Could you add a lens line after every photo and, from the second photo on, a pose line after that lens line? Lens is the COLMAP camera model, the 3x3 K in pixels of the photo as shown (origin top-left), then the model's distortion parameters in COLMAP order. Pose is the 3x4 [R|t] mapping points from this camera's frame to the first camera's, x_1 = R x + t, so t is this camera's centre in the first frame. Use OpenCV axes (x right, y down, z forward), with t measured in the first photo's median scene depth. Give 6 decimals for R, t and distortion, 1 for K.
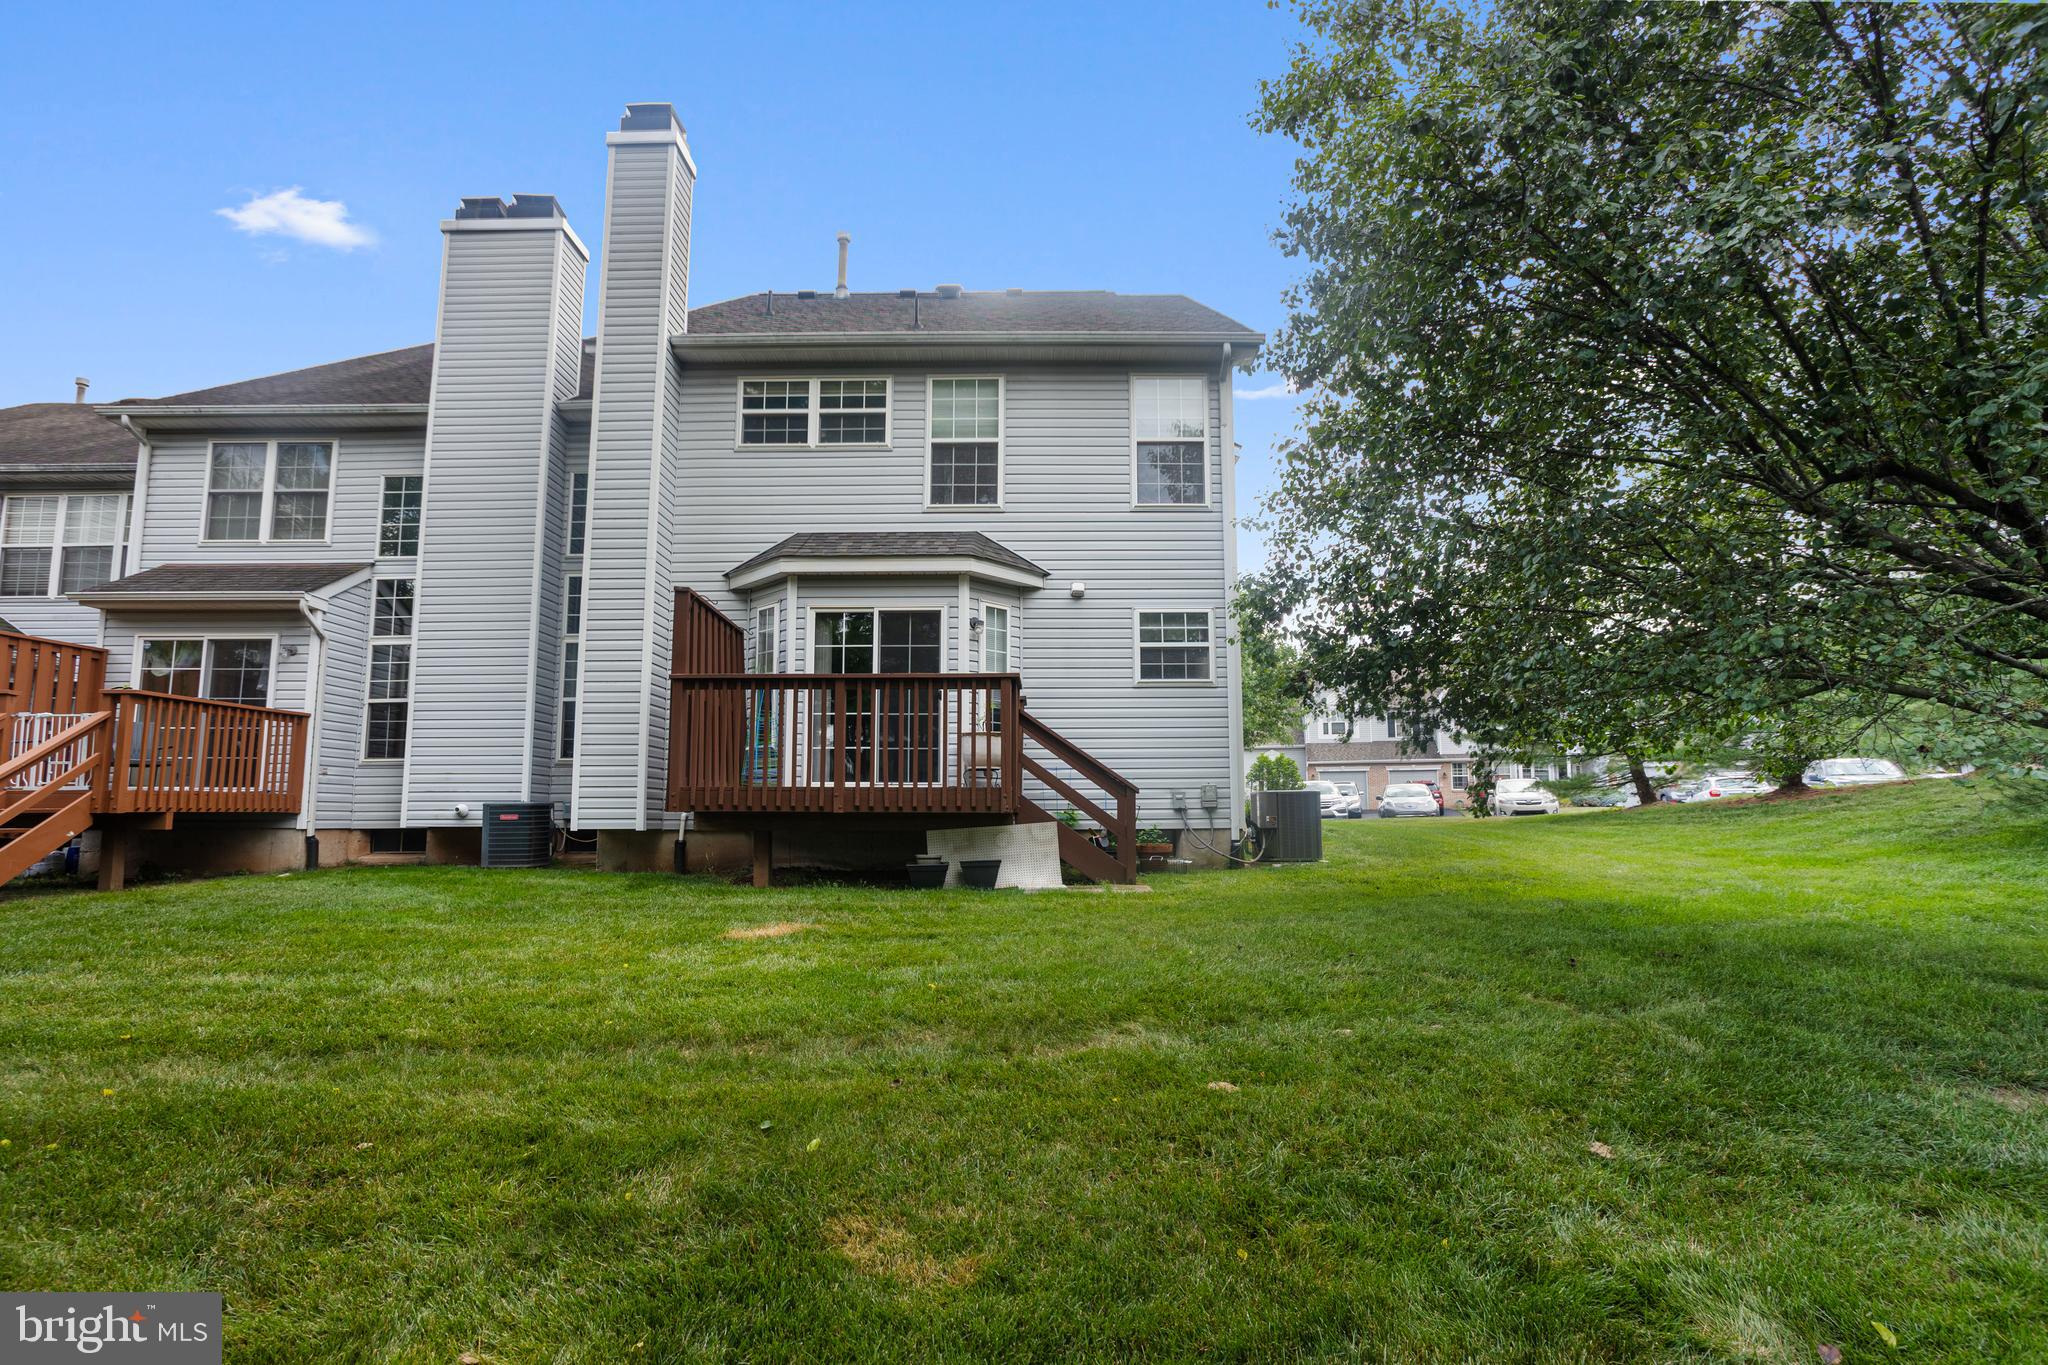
lens RADIAL K [[1068.5, 0, 1022.2], [0, 1068.5, 780.1], [0, 0, 1]] dist [0.002361, -0.024382]
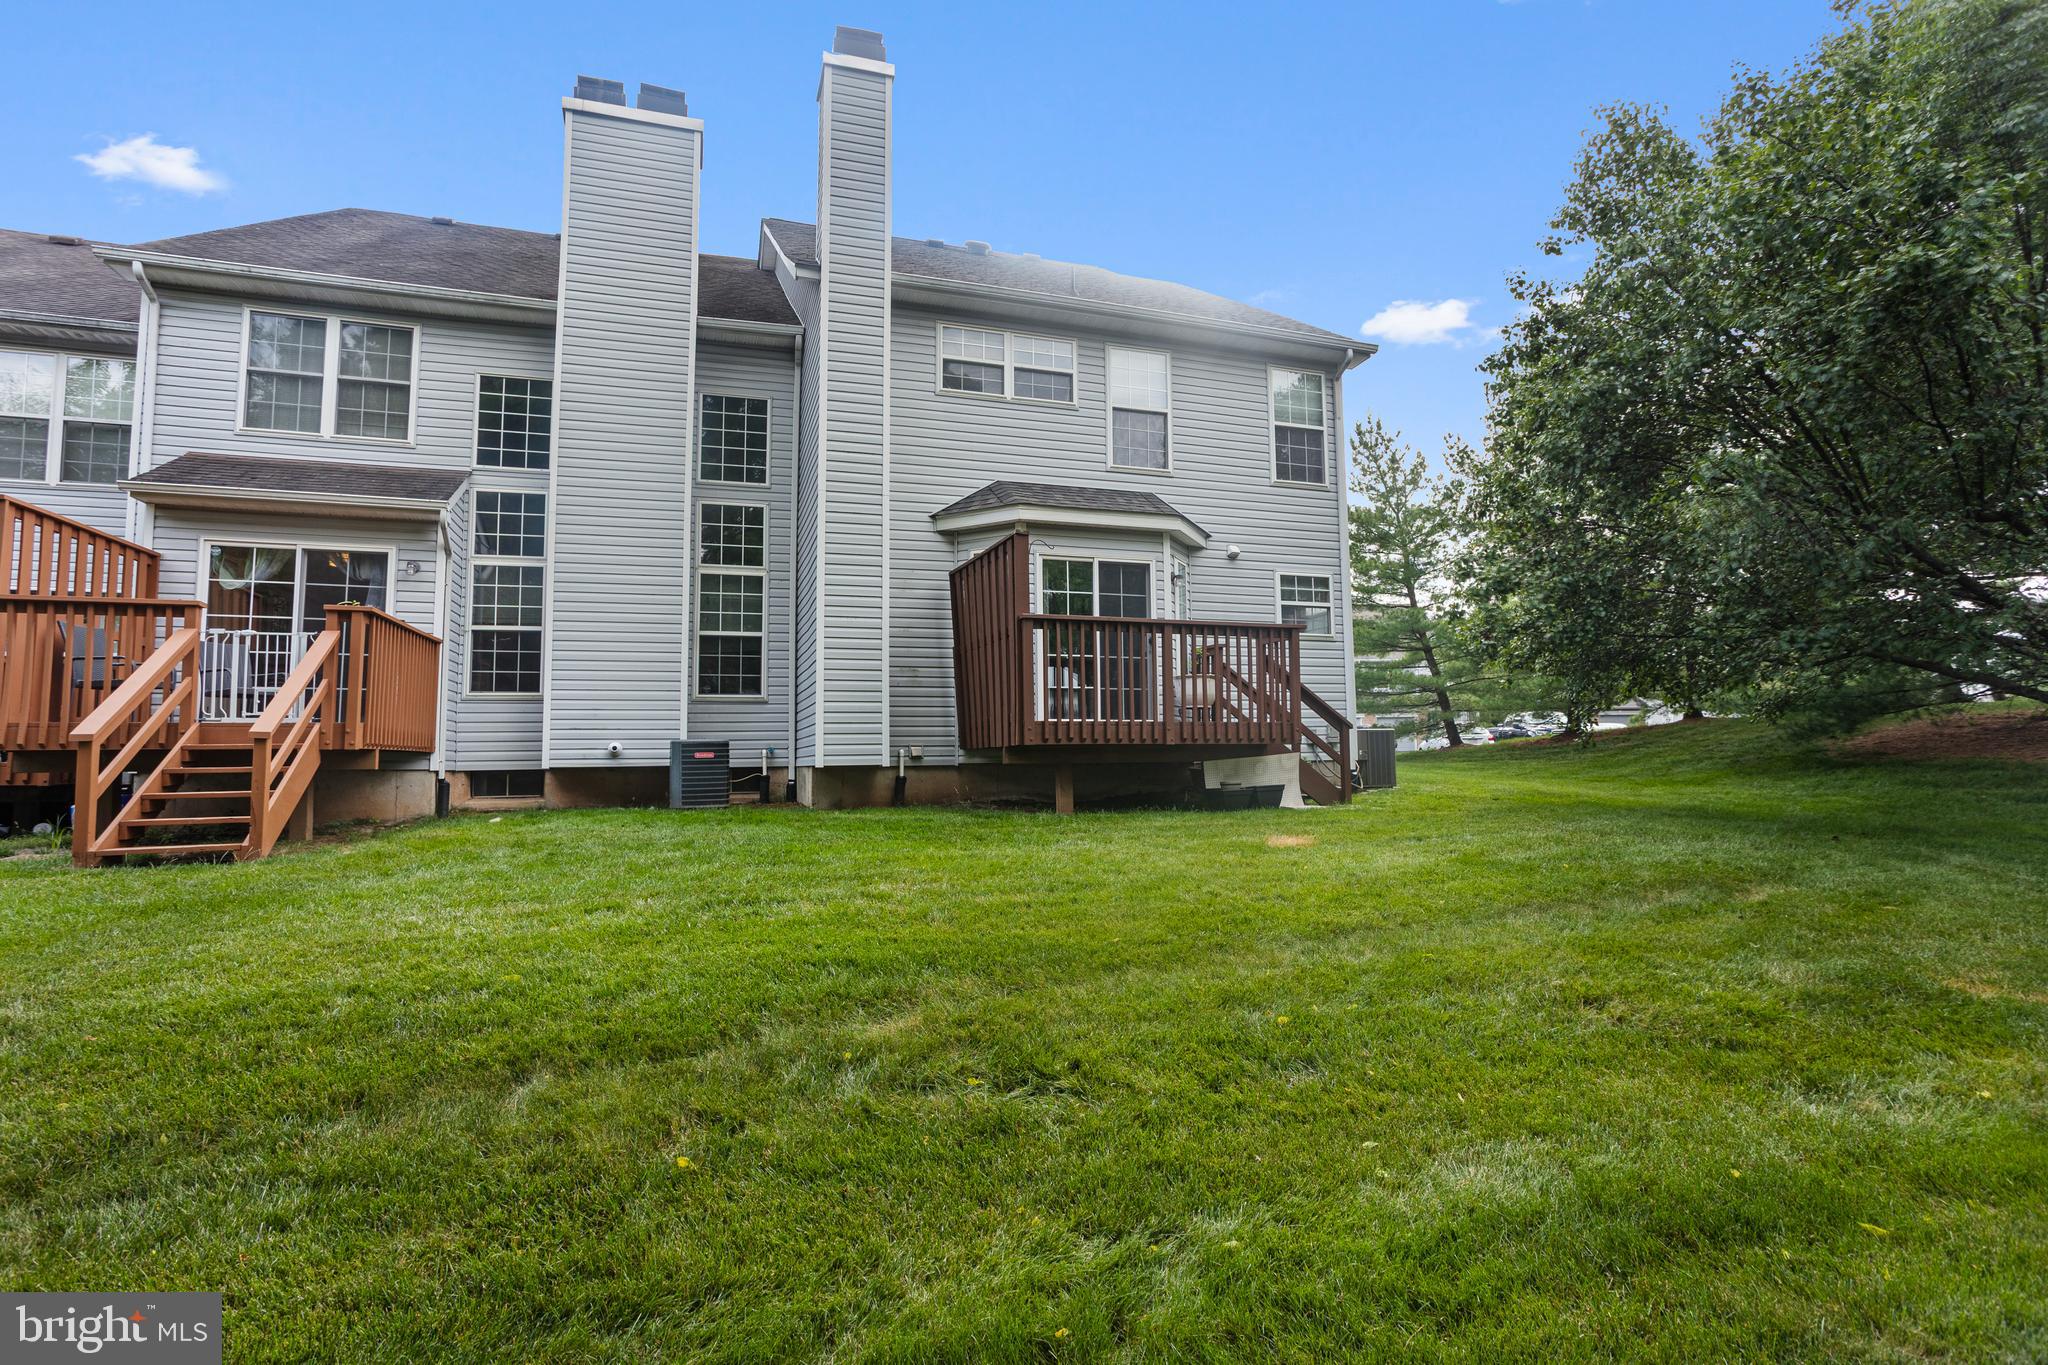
lens RADIAL K [[1112.1, 0, 1023.3], [0, 1112.1, 776.7], [0, 0, 1]] dist [-0.025743, 0.000749]
pose [[0.937597, -0.011927, 0.347520, -0.534672], [-0.002129, 0.999196, 0.040035, 0.013308], [-0.347718, -0.038277, 0.936817, -0.033138]]
